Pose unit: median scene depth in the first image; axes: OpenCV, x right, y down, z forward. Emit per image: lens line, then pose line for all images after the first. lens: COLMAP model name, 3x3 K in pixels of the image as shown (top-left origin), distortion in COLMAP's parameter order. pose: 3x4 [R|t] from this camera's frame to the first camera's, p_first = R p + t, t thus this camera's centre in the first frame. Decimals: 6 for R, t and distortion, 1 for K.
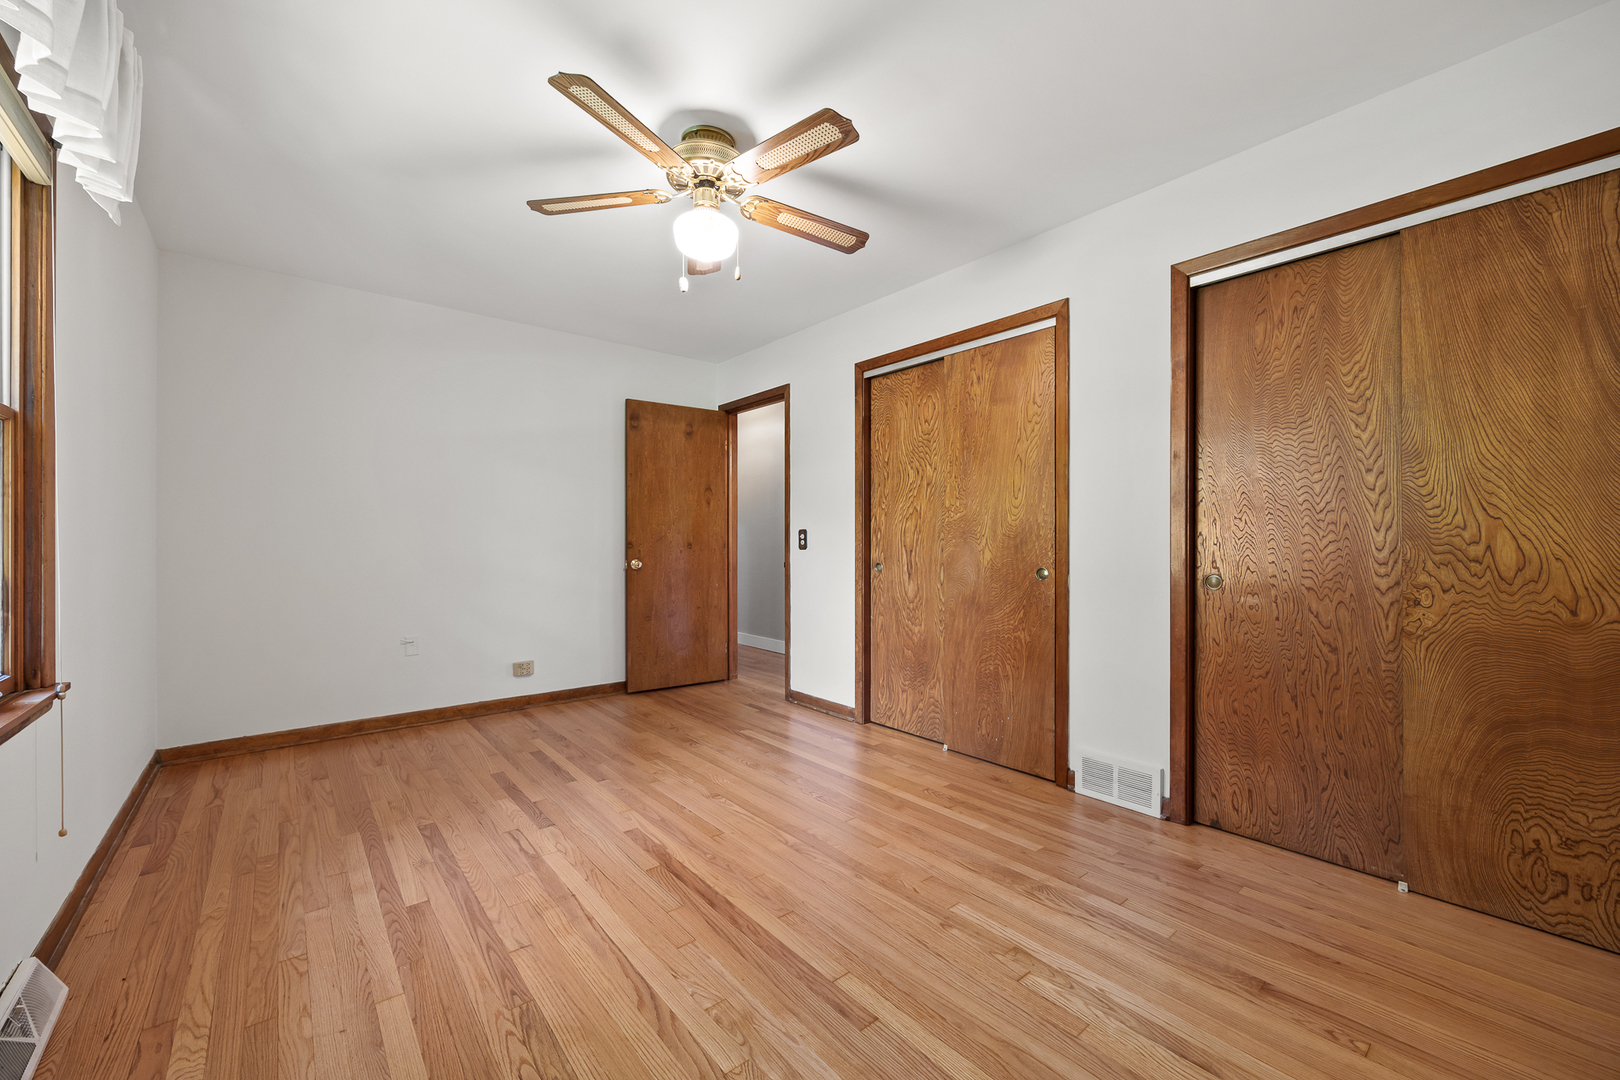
lens RADIAL K [[616.2, 0, 810.0], [0, 616.2, 540.0], [0, 0, 1]] dist [-0.000994, -0.000027]
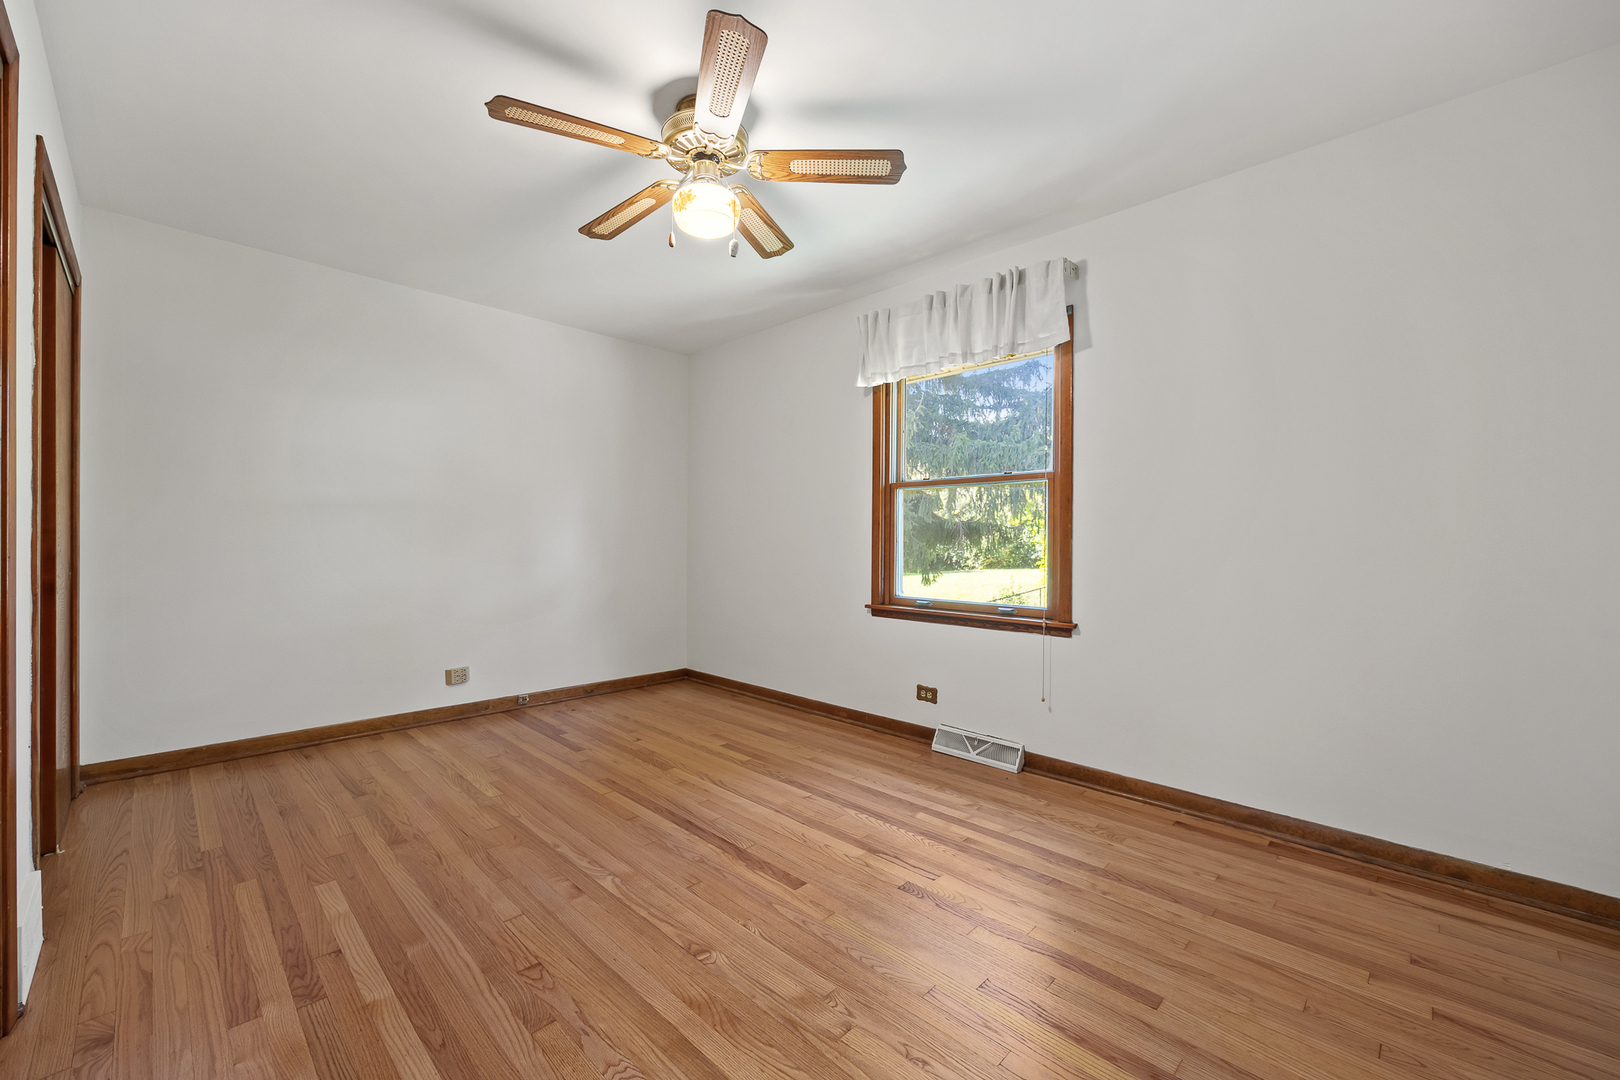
lens RADIAL K [[616.2, 0, 810.0], [0, 616.2, 540.0], [0, 0, 1]] dist [-0.000994, -0.000027]
pose [[-0.994600, -0.006851, -0.103559, -0.276818], [-0.006125, 0.999954, -0.007328, 0.012859], [0.103604, -0.006654, -0.994596, 2.354025]]
